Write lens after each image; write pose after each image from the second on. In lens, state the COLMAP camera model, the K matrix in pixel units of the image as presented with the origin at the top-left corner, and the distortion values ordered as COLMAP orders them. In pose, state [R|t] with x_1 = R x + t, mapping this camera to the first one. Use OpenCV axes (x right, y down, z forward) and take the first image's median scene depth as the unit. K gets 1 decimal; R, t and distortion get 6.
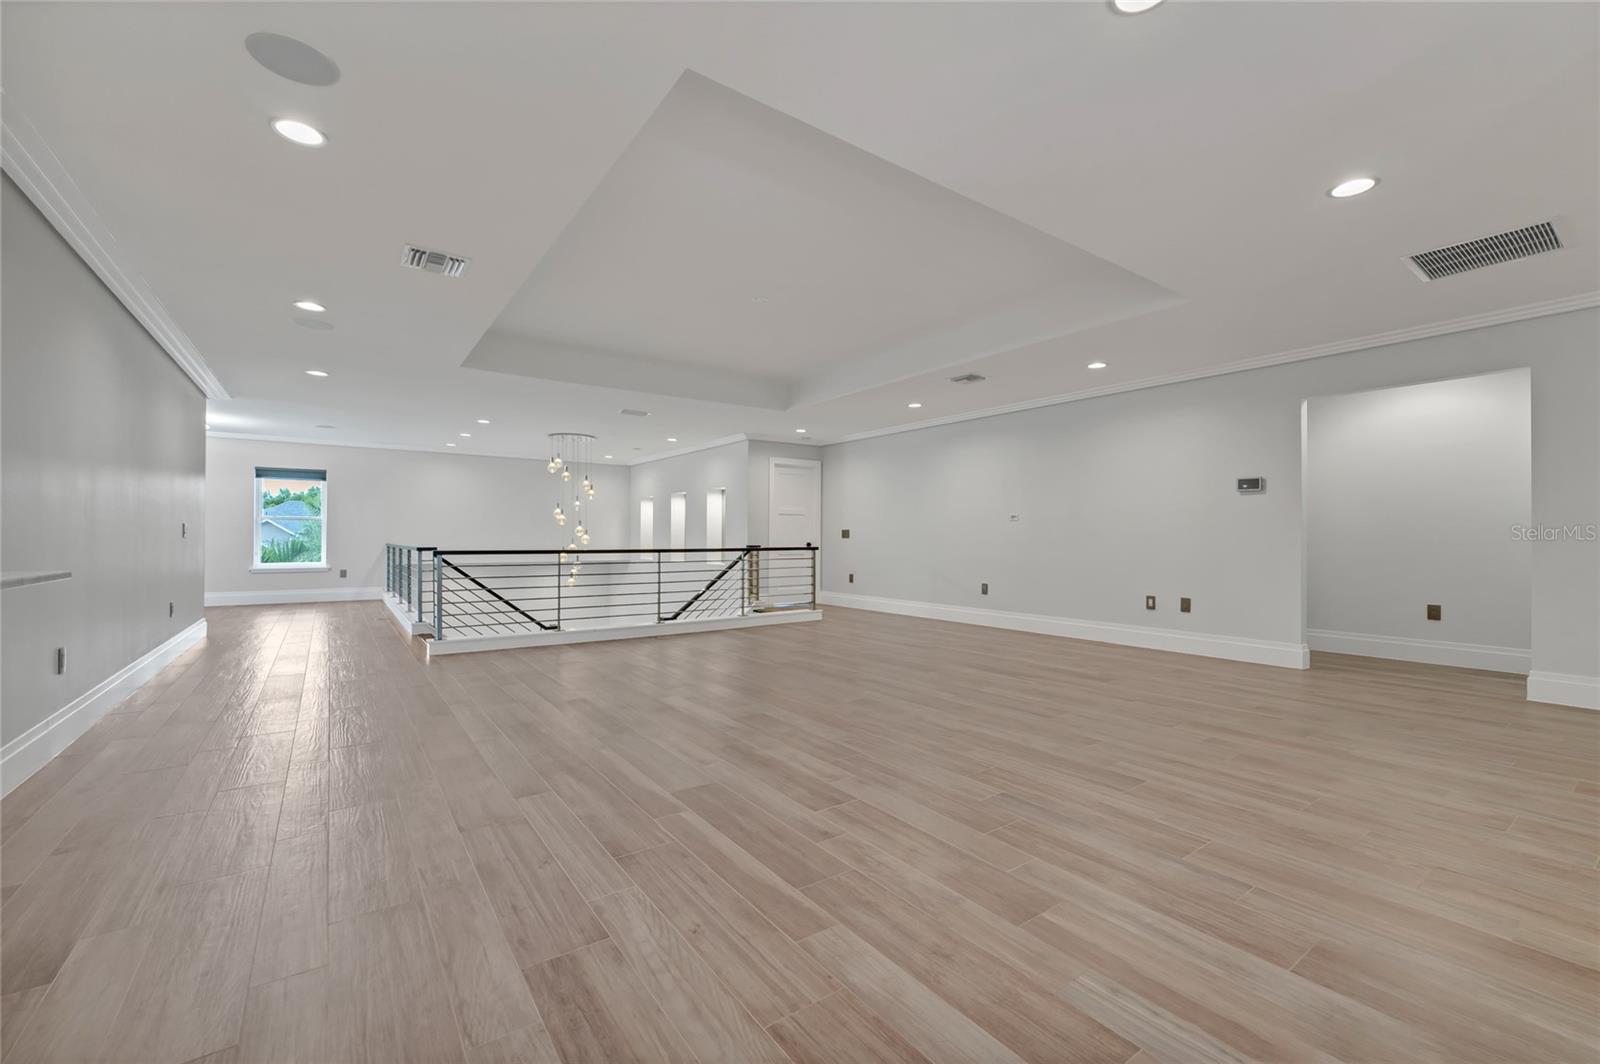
lens RADIAL K [[658.9, 0, 800.0], [0, 658.9, 532.0], [0, 0, 1]] dist [0.000337, 0.000061]
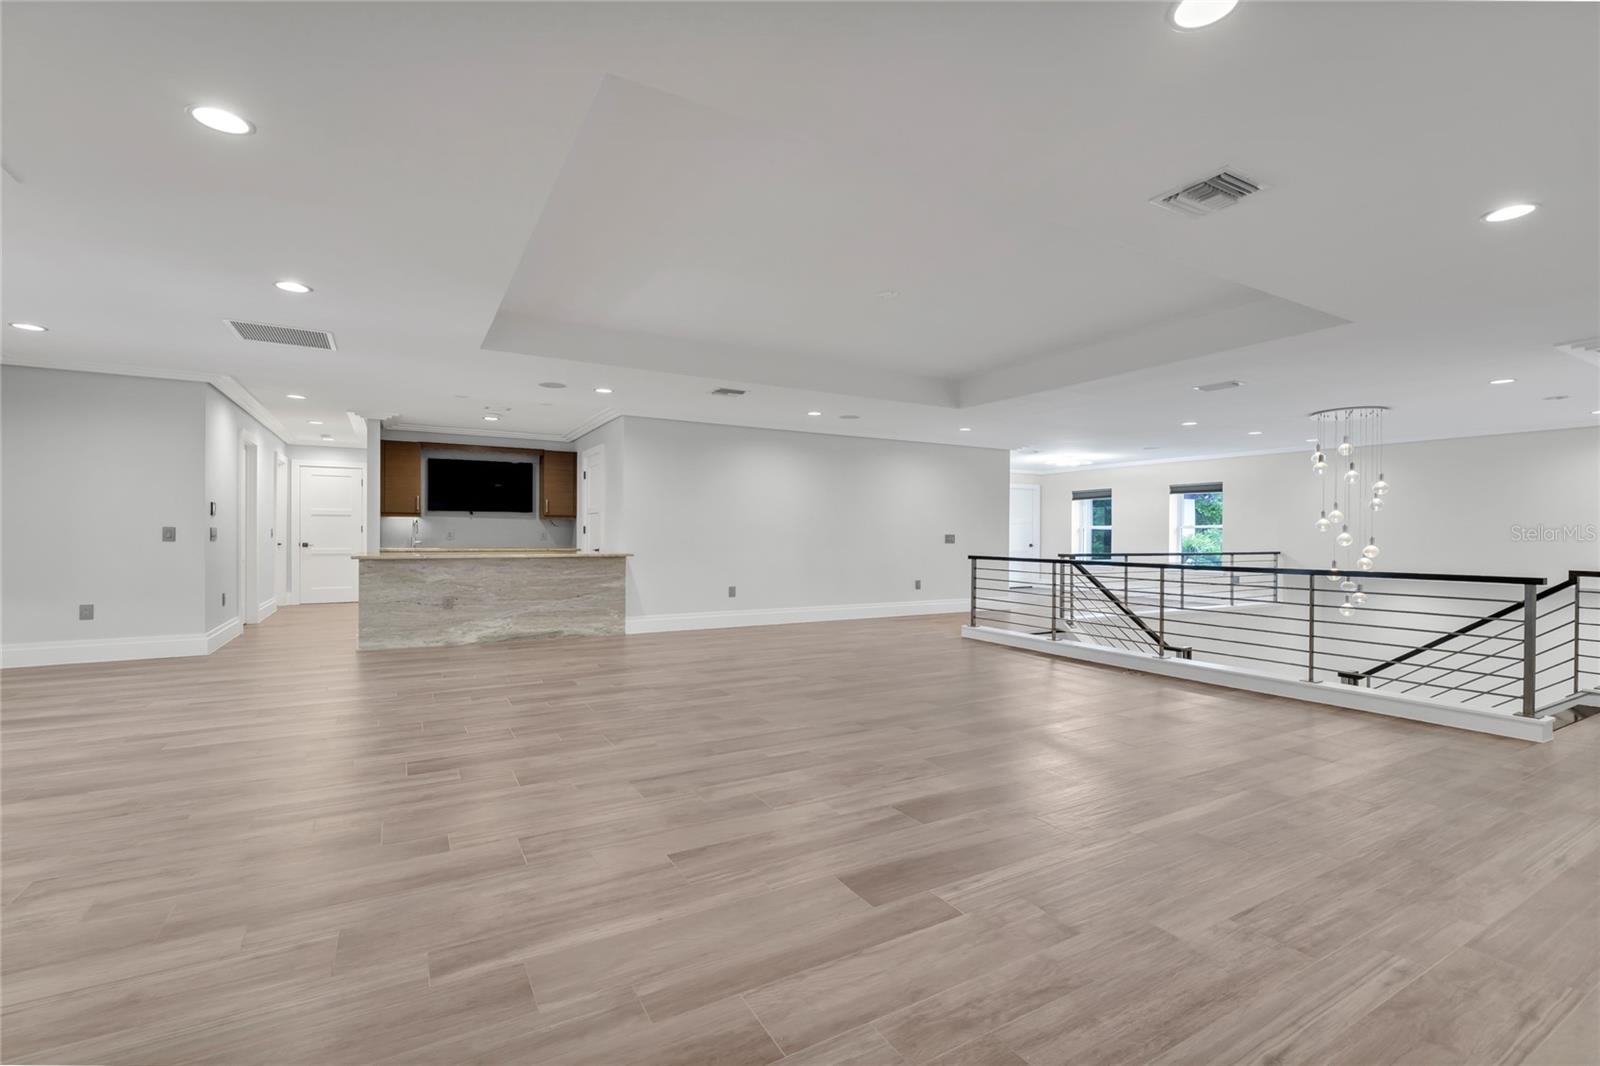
lens RADIAL K [[714.1, 0, 800.0], [0, 714.1, 533.0], [0, 0, 1]] dist [-0.002952, -0.000498]
pose [[-0.100839, -0.015511, -0.994782, 1.135382], [-0.010330, 0.999841, -0.014543, 0.016399], [0.994849, 0.008809, -0.100983, 1.246023]]
